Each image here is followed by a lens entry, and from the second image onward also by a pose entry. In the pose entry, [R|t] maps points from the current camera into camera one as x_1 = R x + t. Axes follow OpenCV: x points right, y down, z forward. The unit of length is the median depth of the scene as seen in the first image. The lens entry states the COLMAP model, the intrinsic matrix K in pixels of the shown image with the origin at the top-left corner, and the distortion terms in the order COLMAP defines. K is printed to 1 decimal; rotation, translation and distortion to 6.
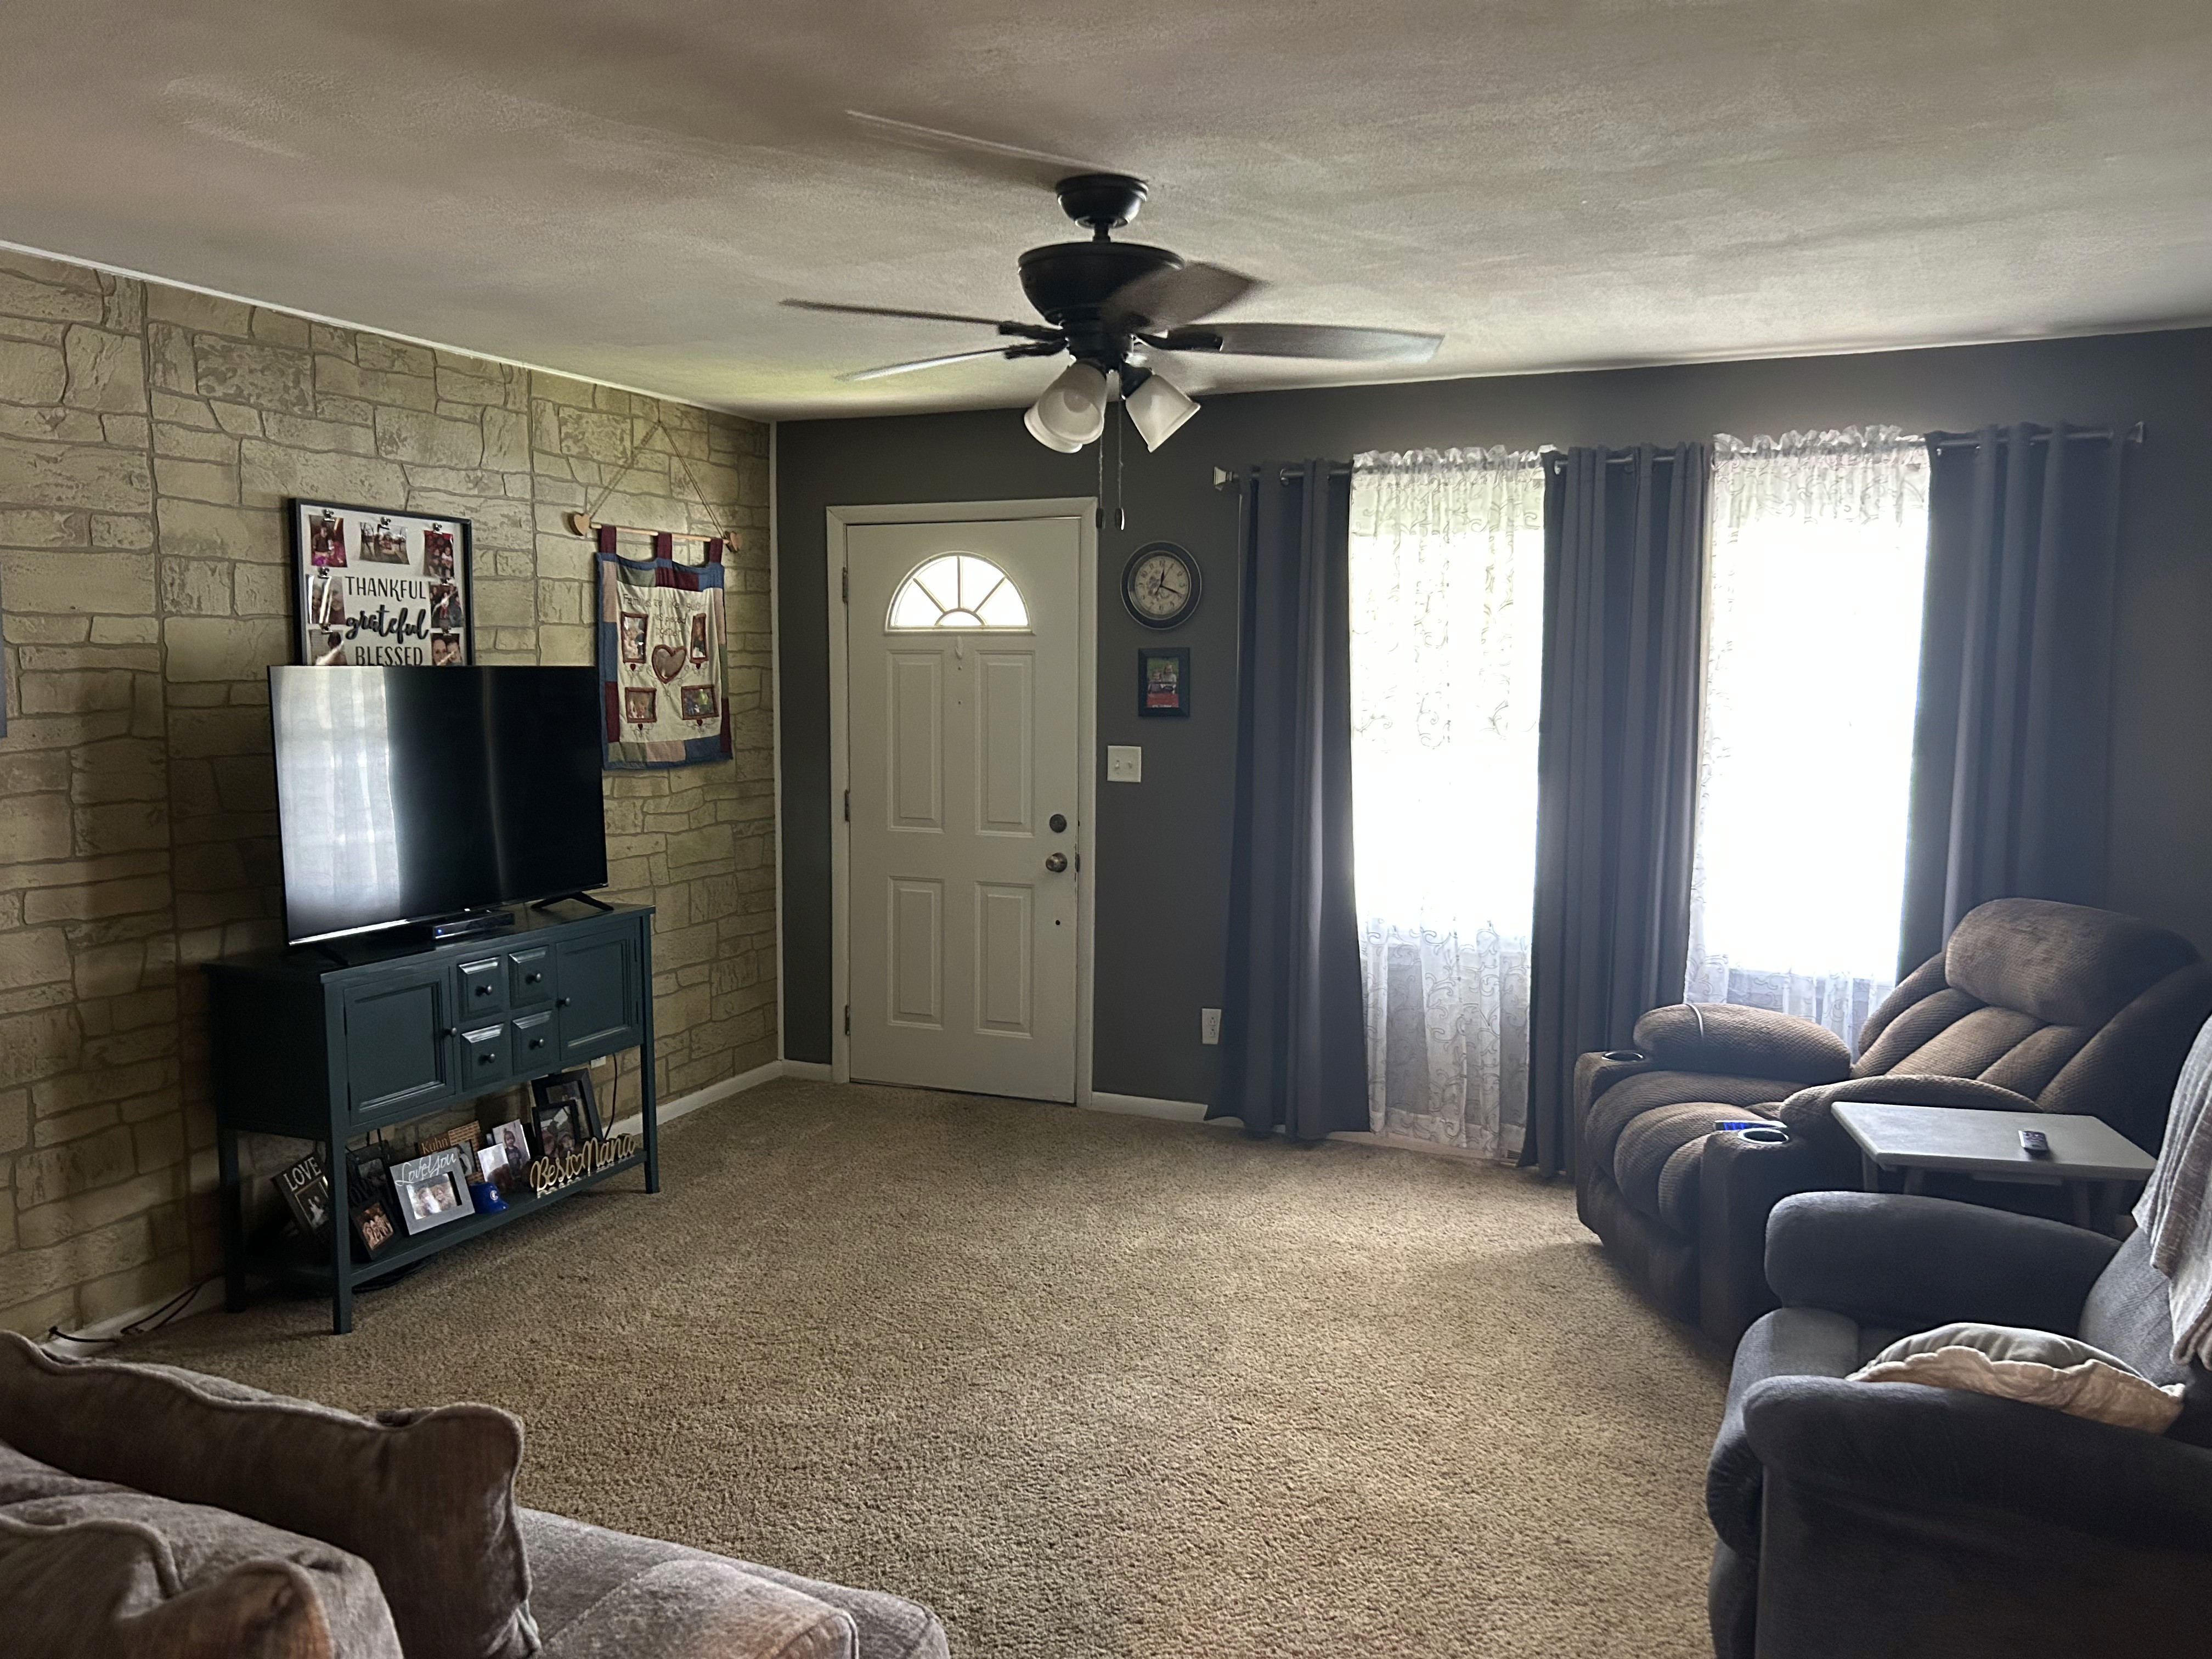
lens RADIAL K [[1660.6, 0, 1094.7], [0, 1660.6, 836.4], [0, 0, 1]] dist [0.055858, -0.045710]
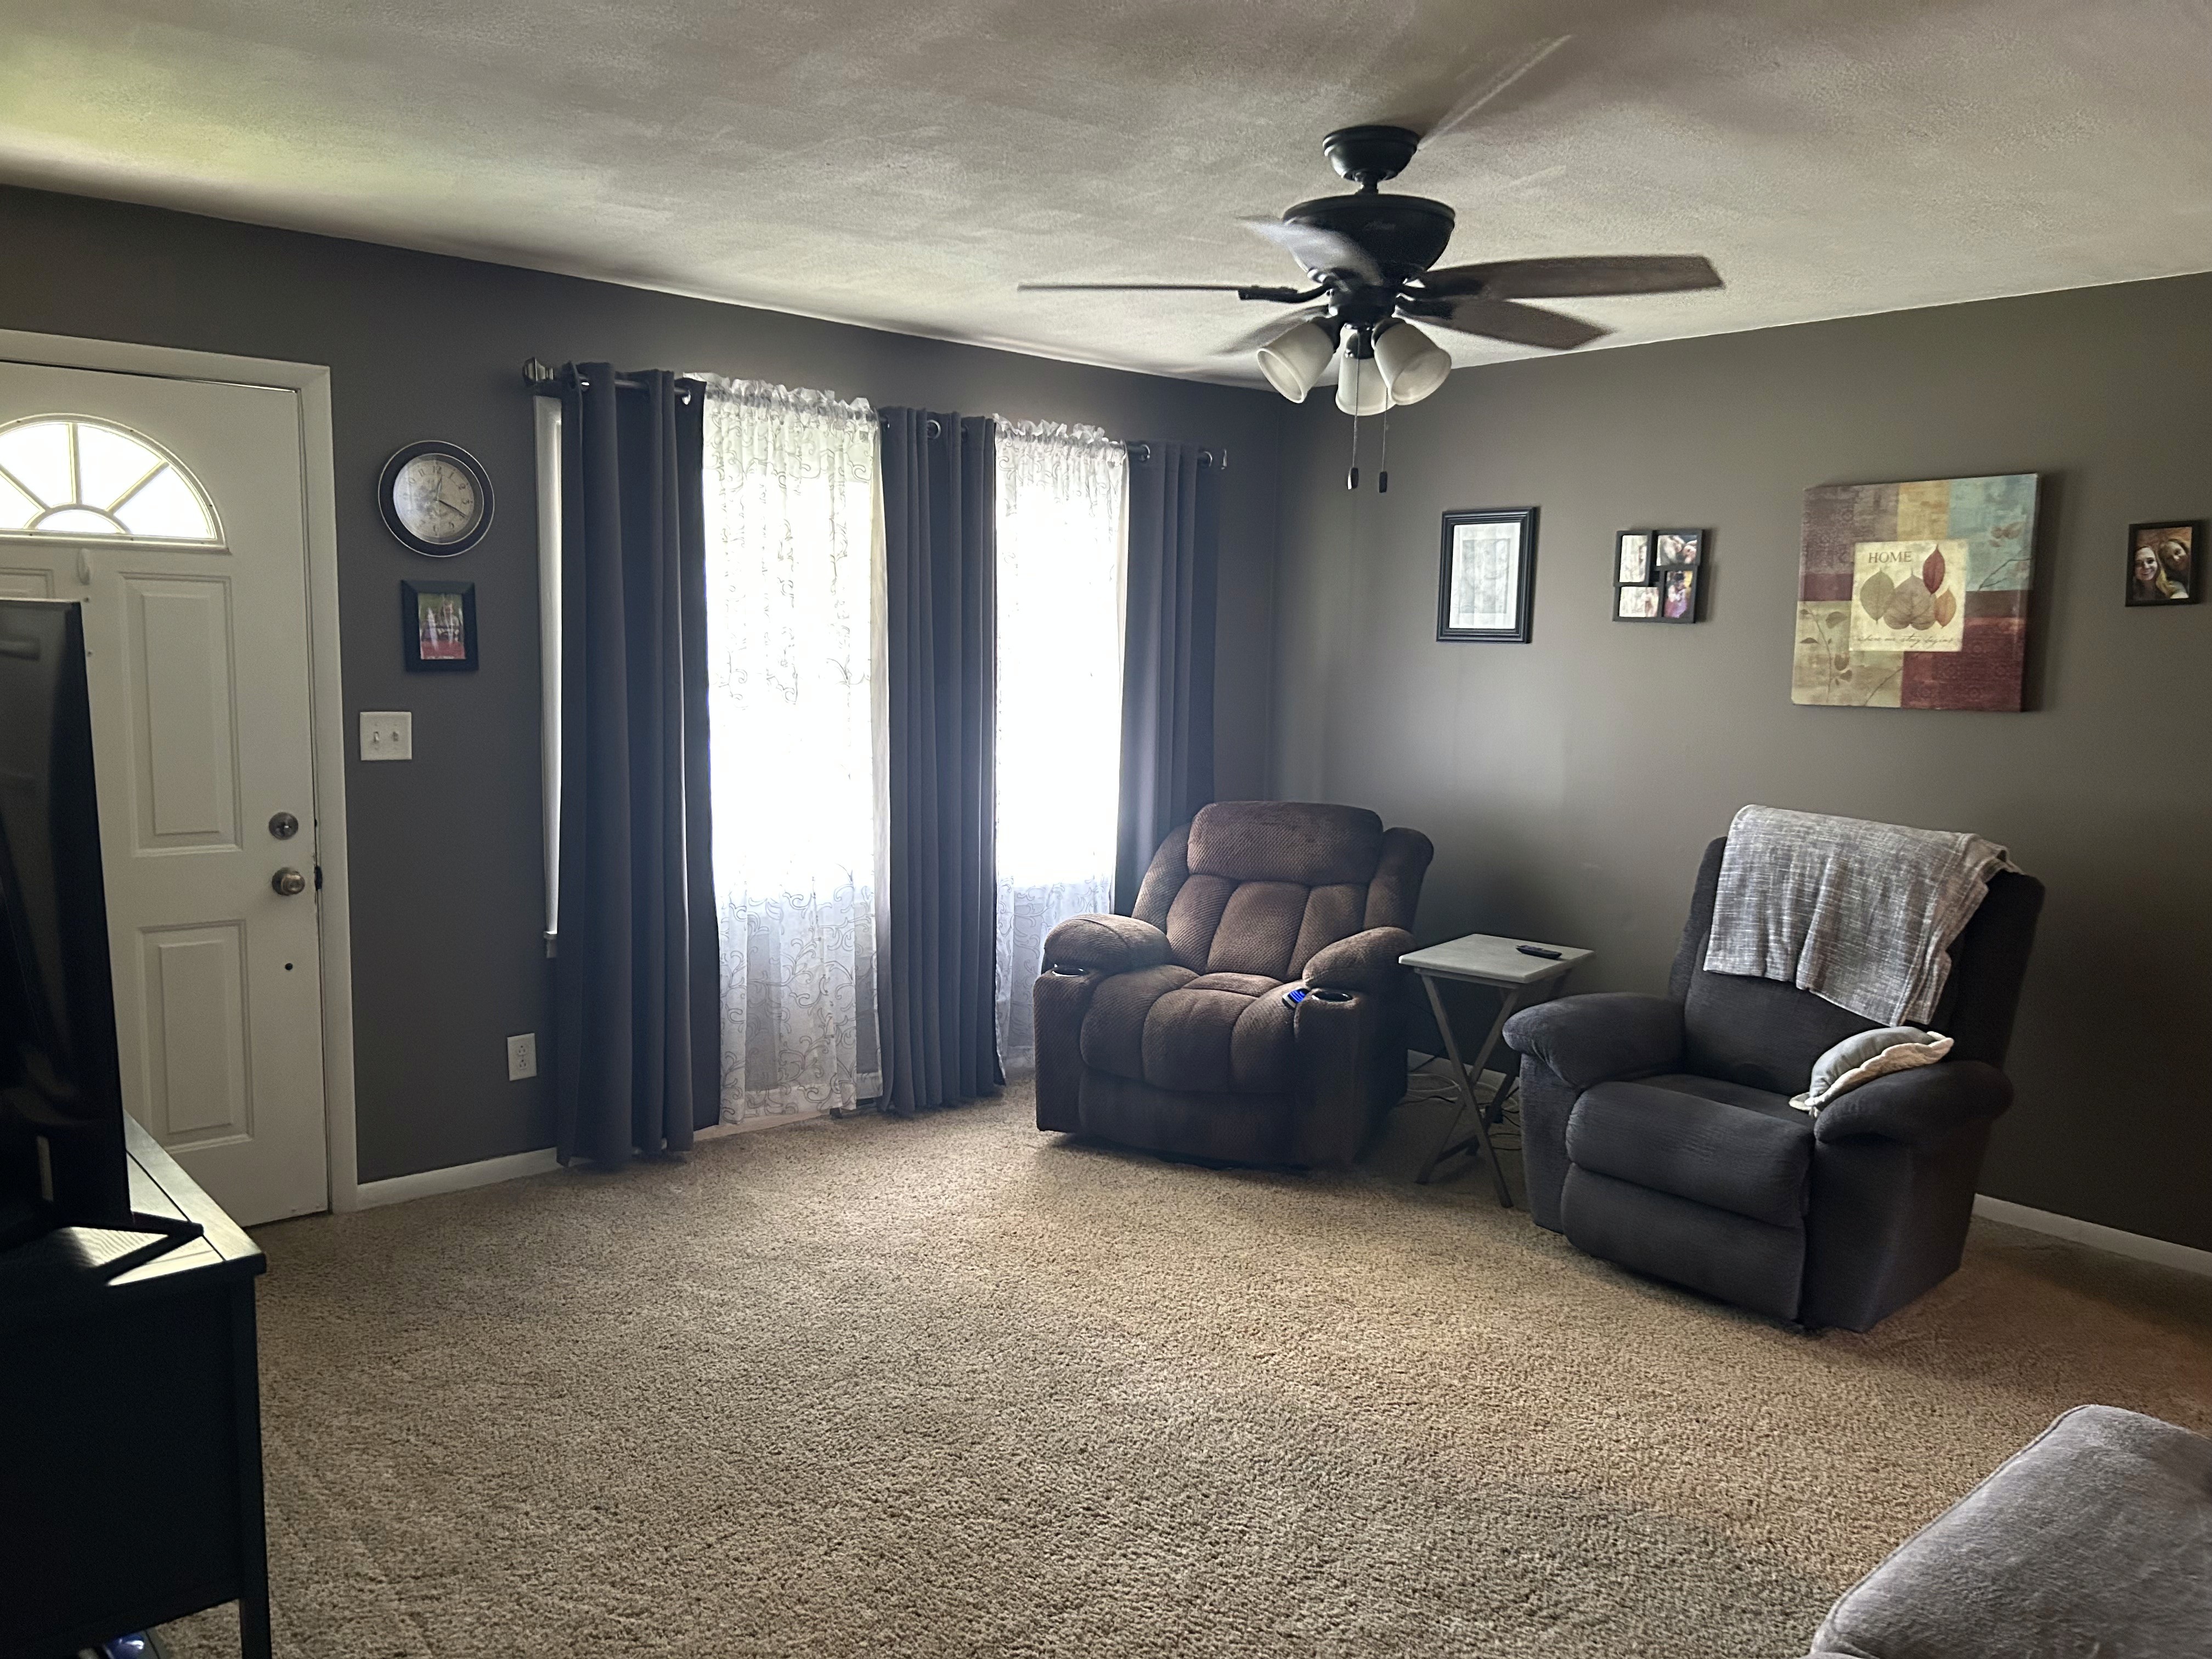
lens RADIAL K [[1660.6, 0, 1099.6], [0, 1660.6, 826.1], [0, 0, 1]] dist [0.055858, -0.045710]
pose [[0.425561, -0.100144, 0.899372, -0.554945], [0.067314, 0.994608, 0.078896, -0.043752], [-0.902423, 0.026965, 0.430007, 0.414033]]
